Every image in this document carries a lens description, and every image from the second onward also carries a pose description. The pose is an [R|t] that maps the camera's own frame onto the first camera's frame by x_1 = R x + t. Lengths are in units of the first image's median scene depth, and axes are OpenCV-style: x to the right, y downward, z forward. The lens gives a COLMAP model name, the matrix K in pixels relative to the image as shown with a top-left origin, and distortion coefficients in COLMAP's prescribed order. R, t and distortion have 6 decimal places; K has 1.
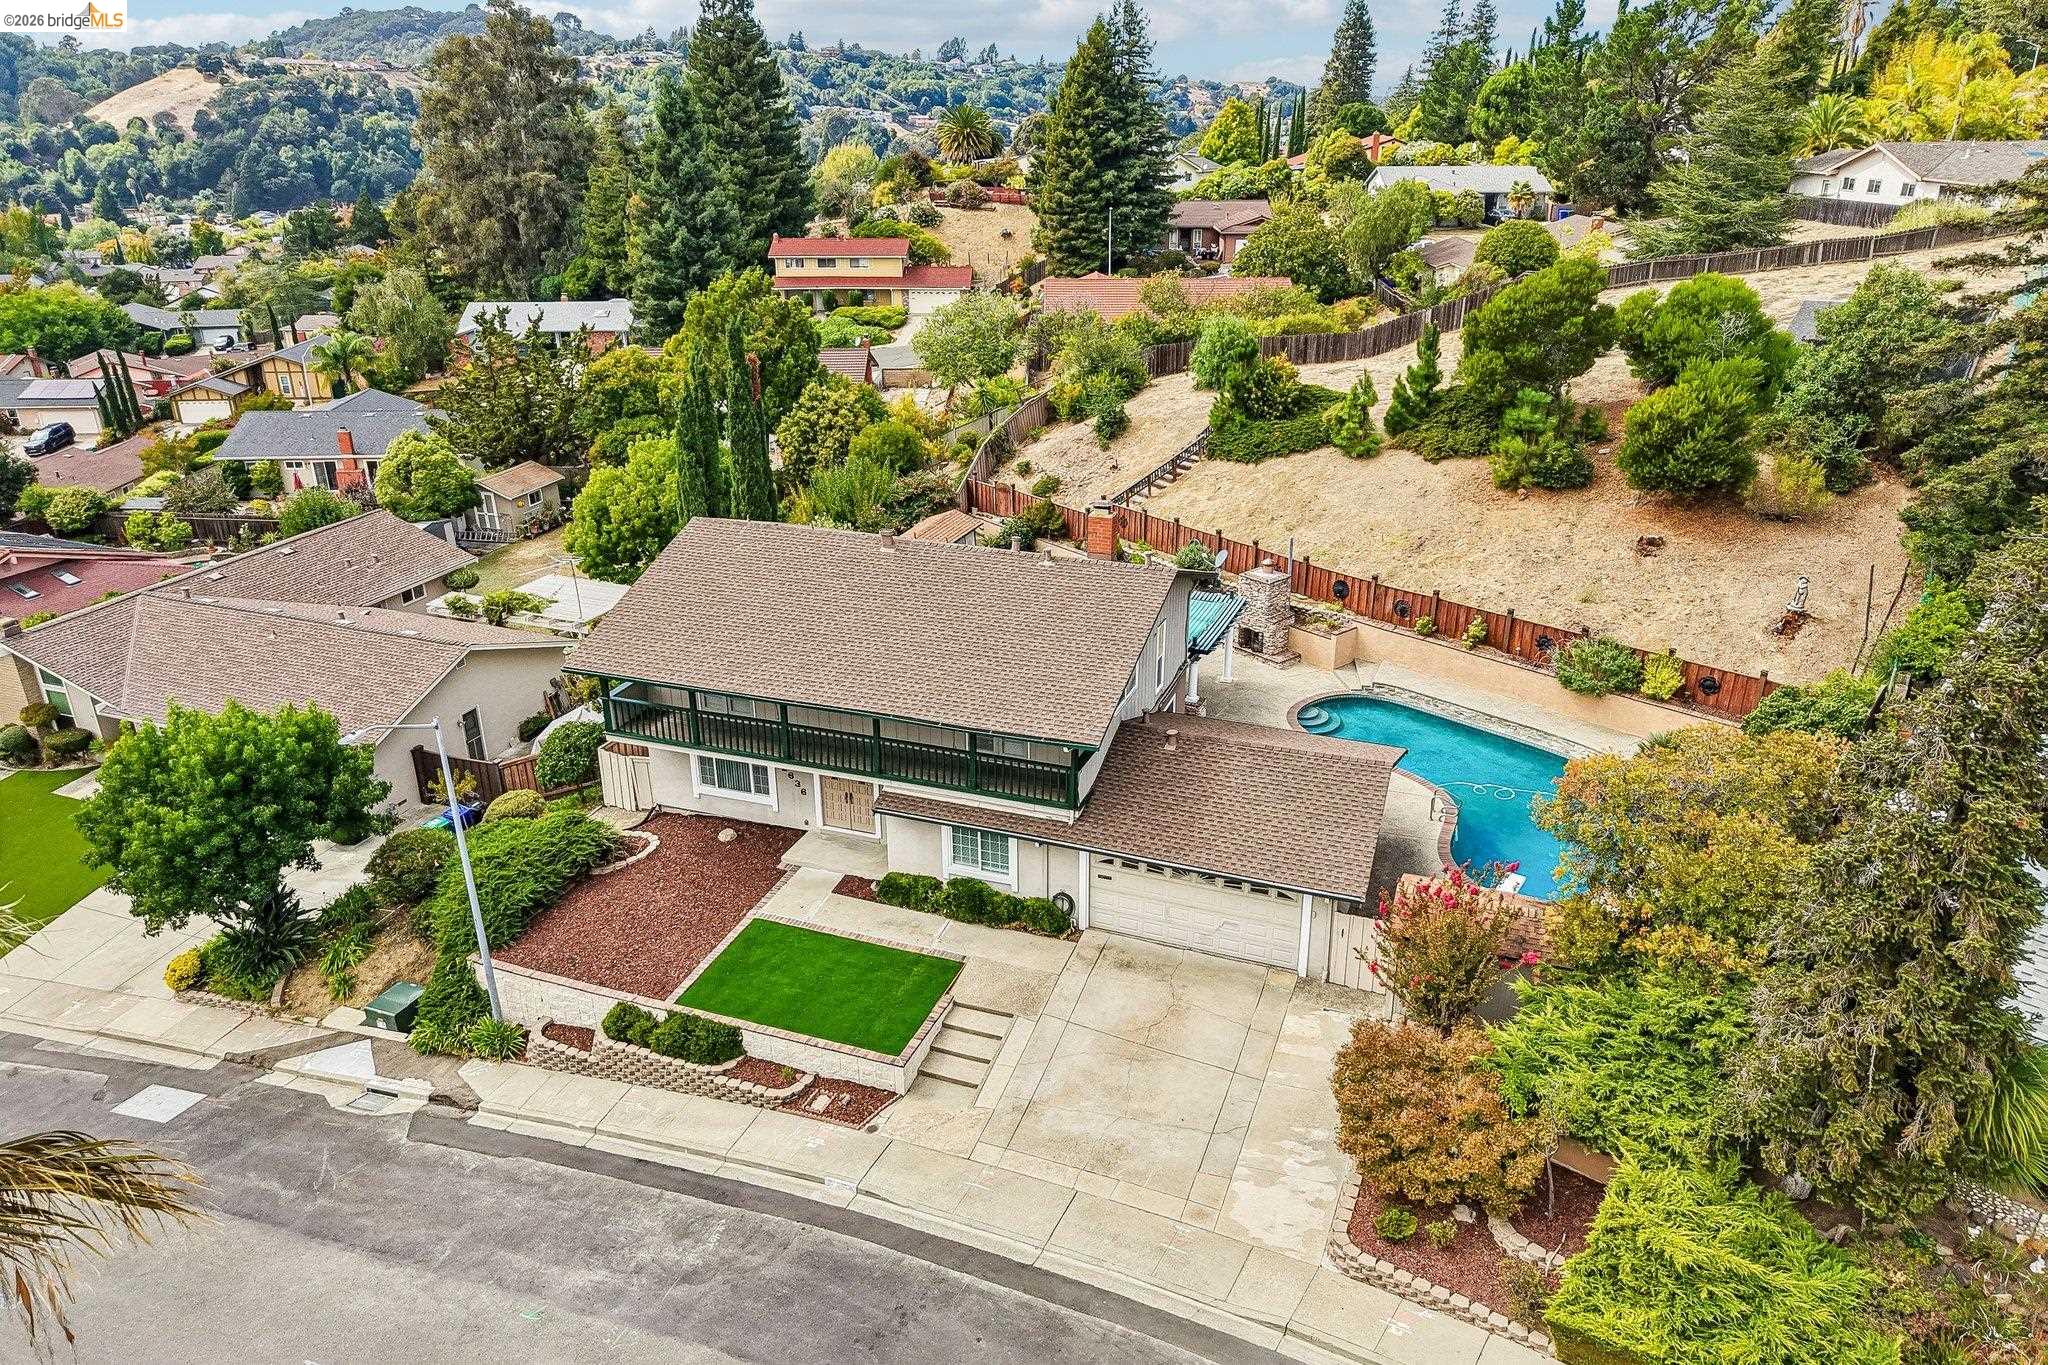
lens RADIAL K [[1380.4, 0, 1024.0], [0, 1380.4, 682.5], [0, 0, 1]] dist [-0.003558, -0.001227]
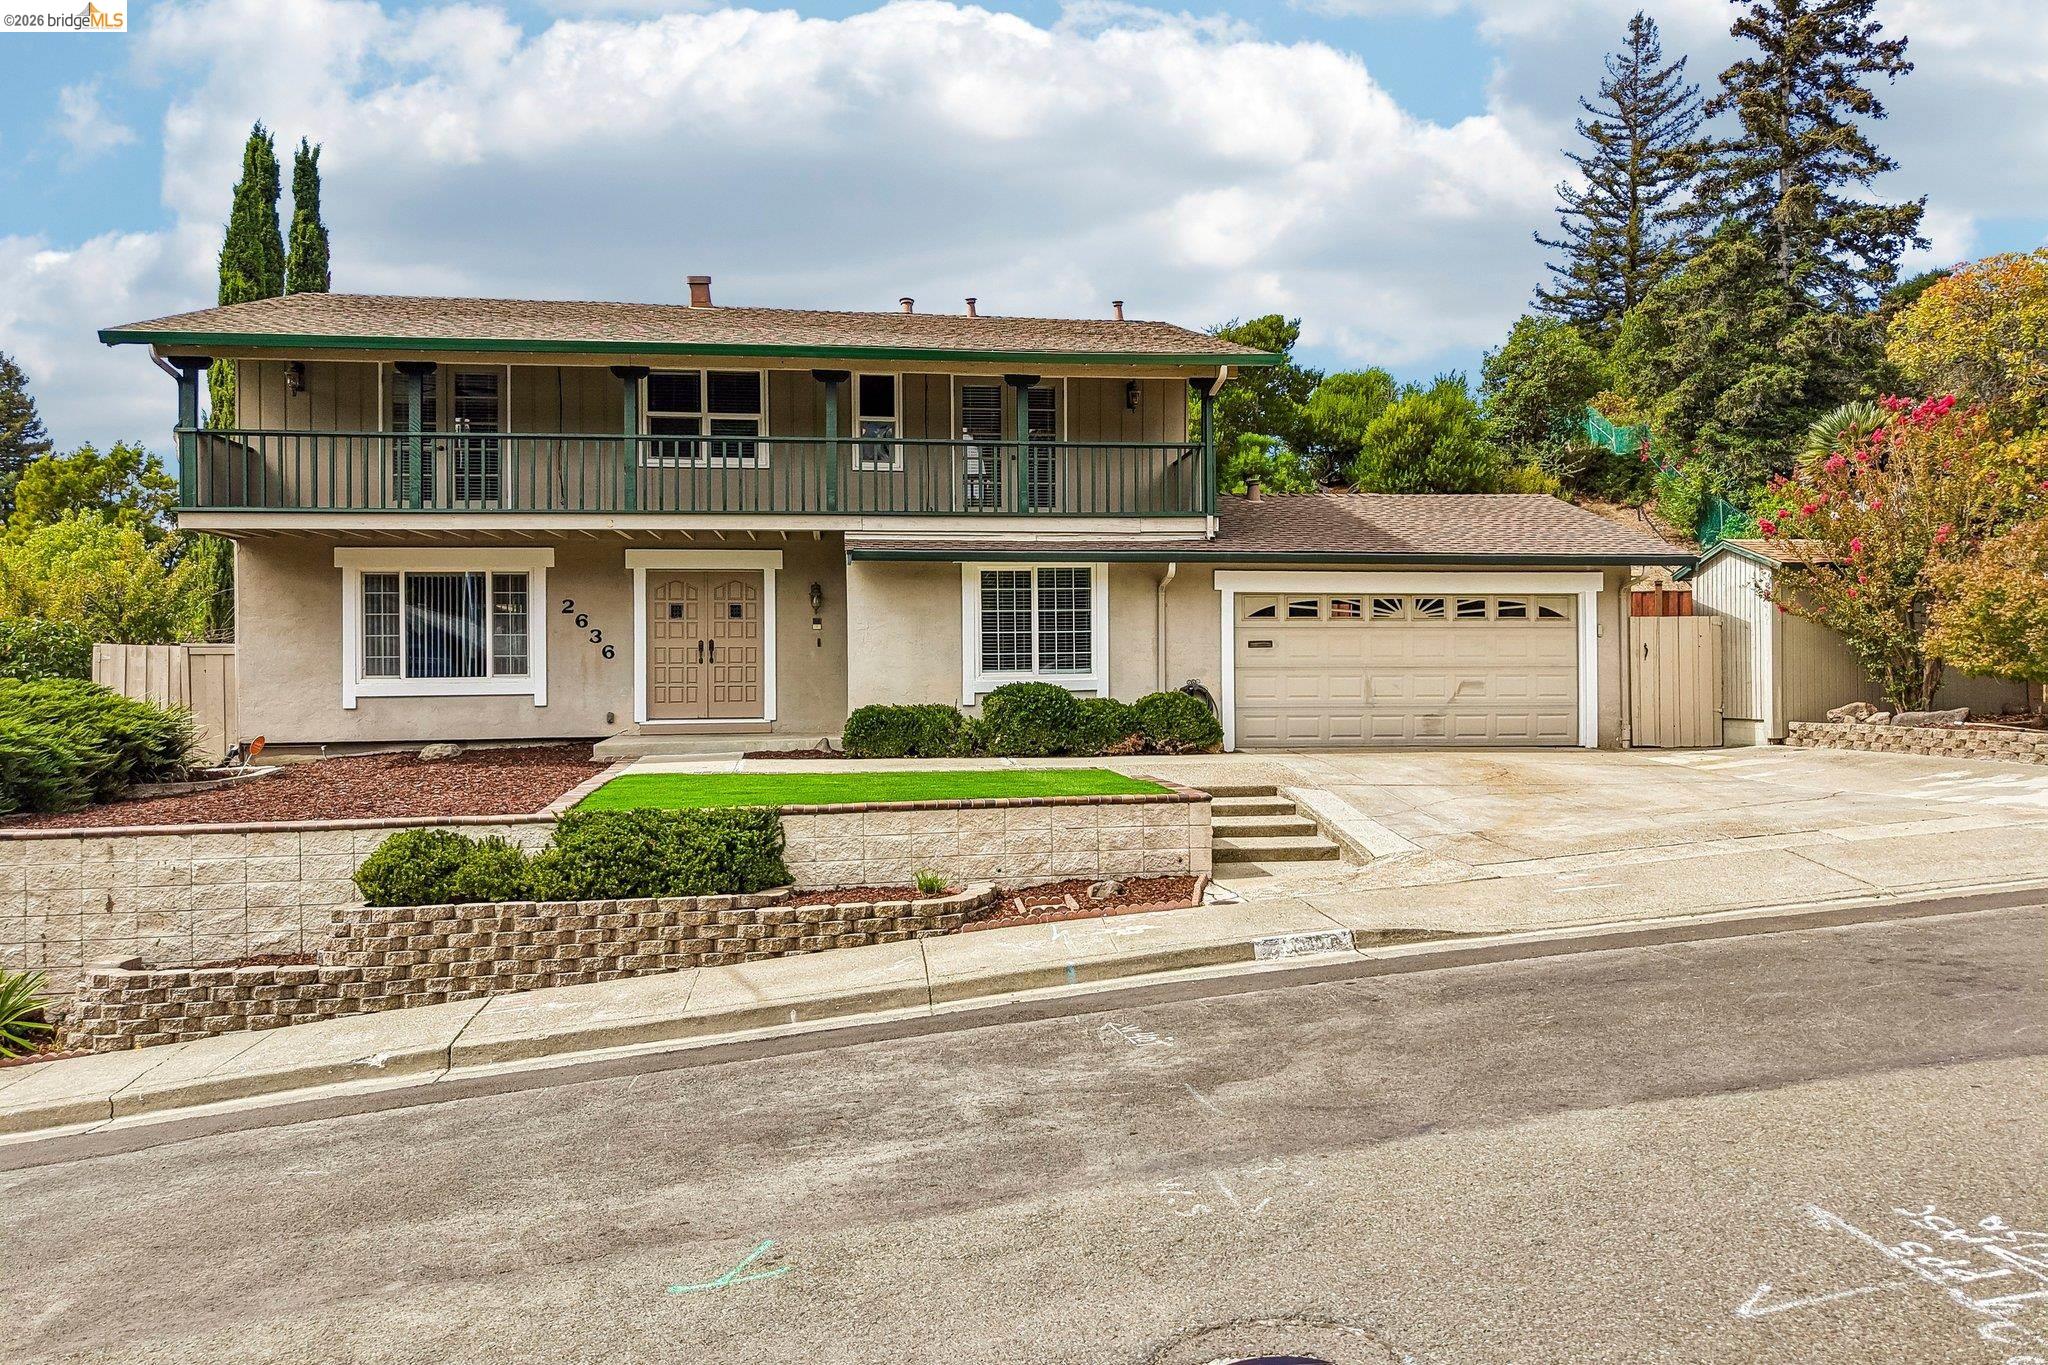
lens RADIAL K [[1390.1, 0, 1026.3], [0, 1390.1, 659.0], [0, 0, 1]] dist [0.013730, -0.003306]
pose [[0.874005, 0.015554, 0.485667, -0.300042], [0.184517, 0.913999, -0.361329, 0.325723], [-0.449520, 0.405418, 0.795970, 0.550951]]
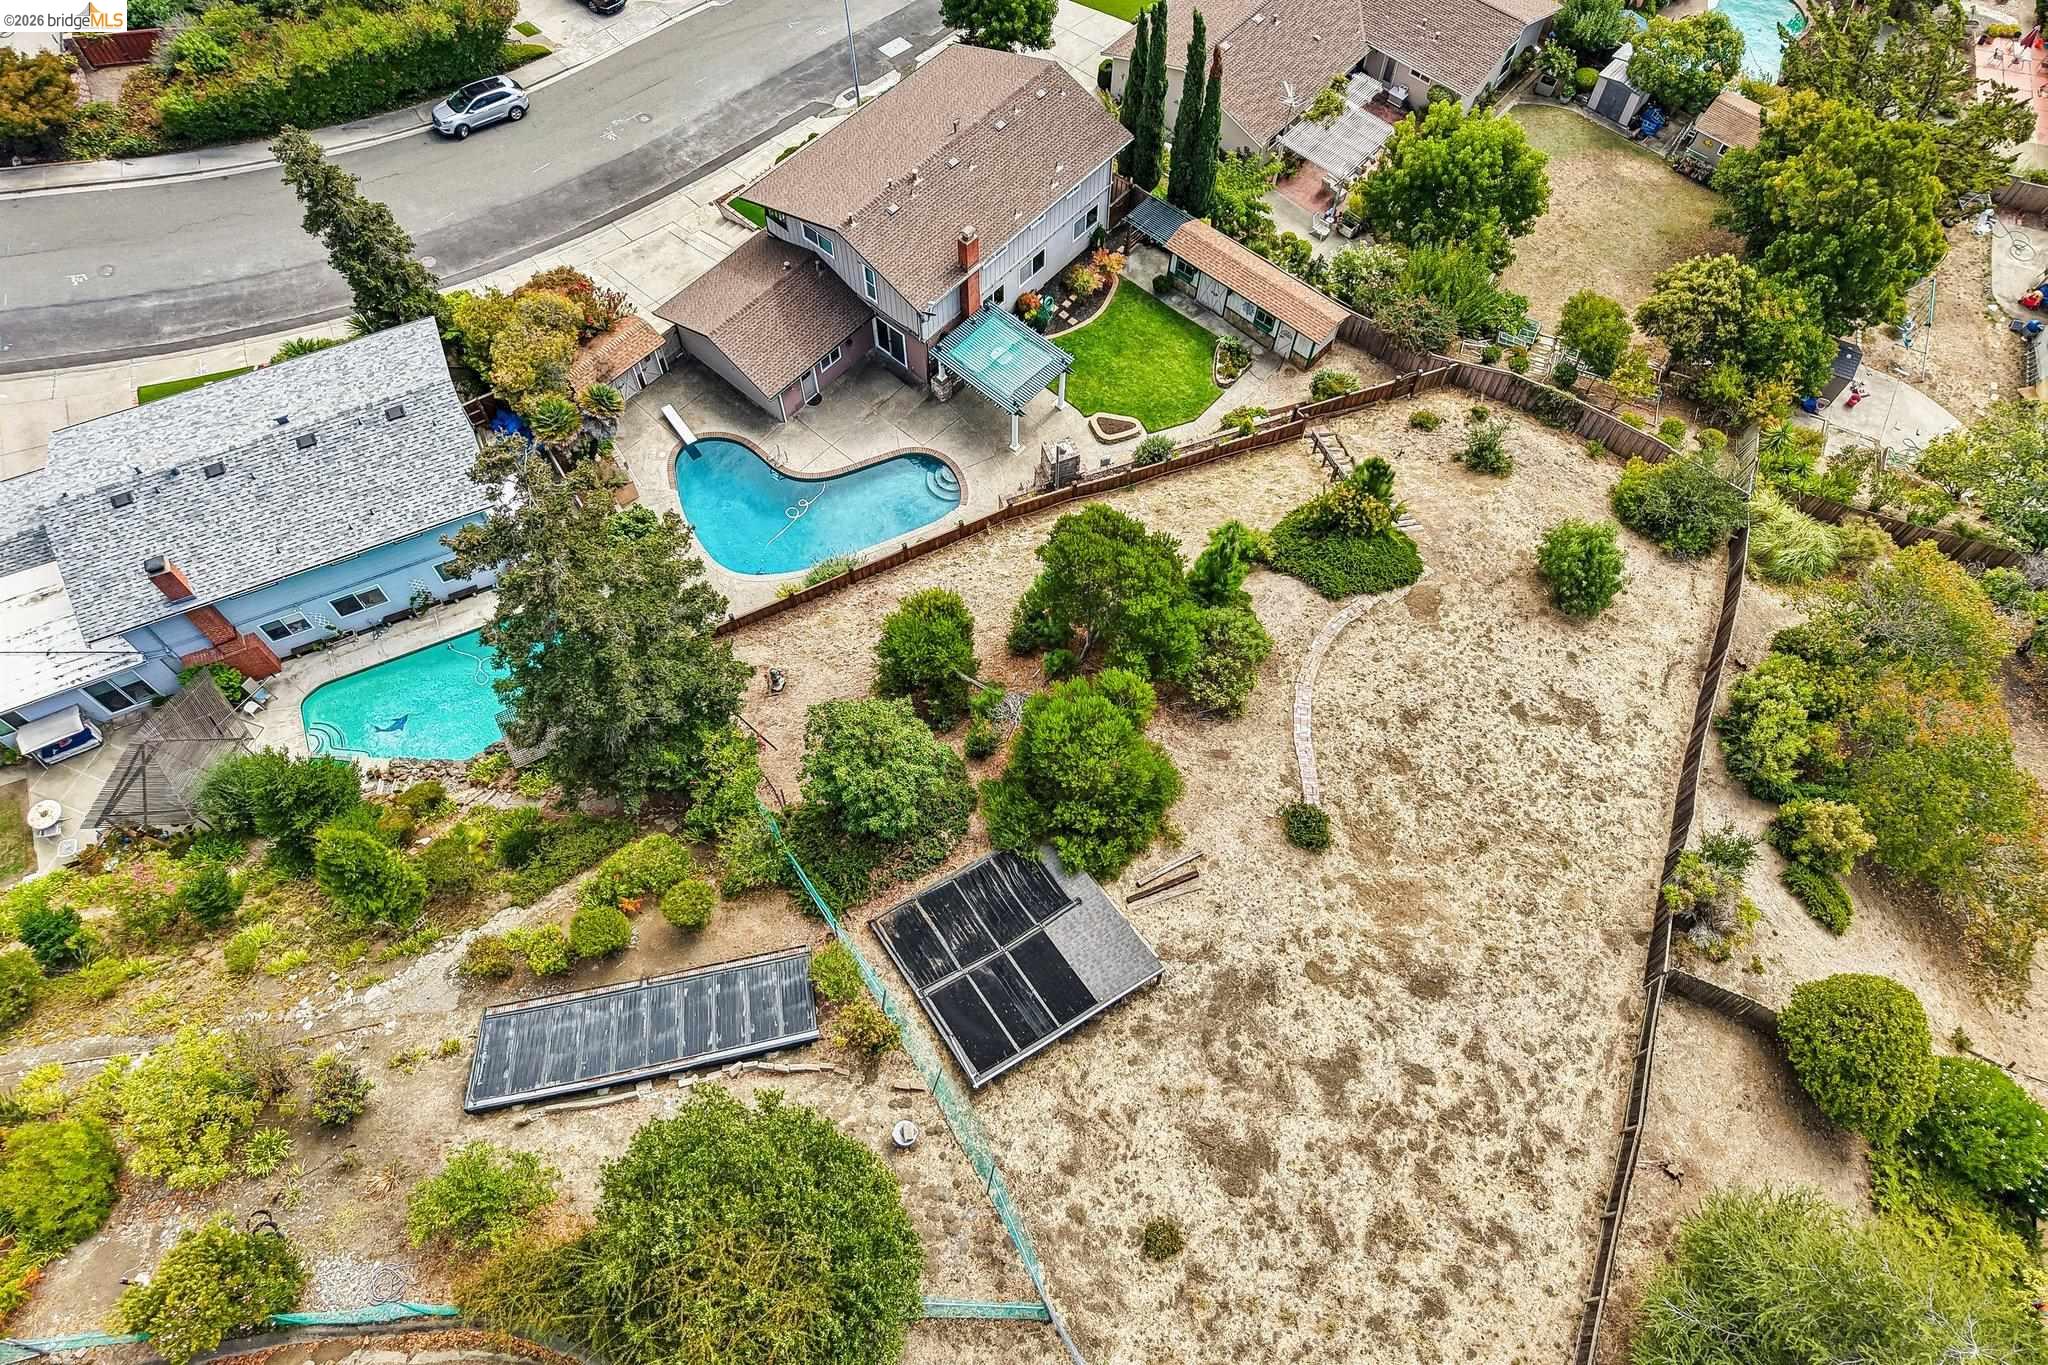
lens RADIAL K [[1390.1, 0, 1026.3], [0, 1390.1, 659.0], [0, 0, 1]] dist [0.013730, -0.003306]
pose [[-0.341684, 0.840571, -0.420347, 1.190732], [-0.367211, 0.292303, 0.883015, -1.558895], [0.865106, 0.456068, 0.208791, 1.103863]]
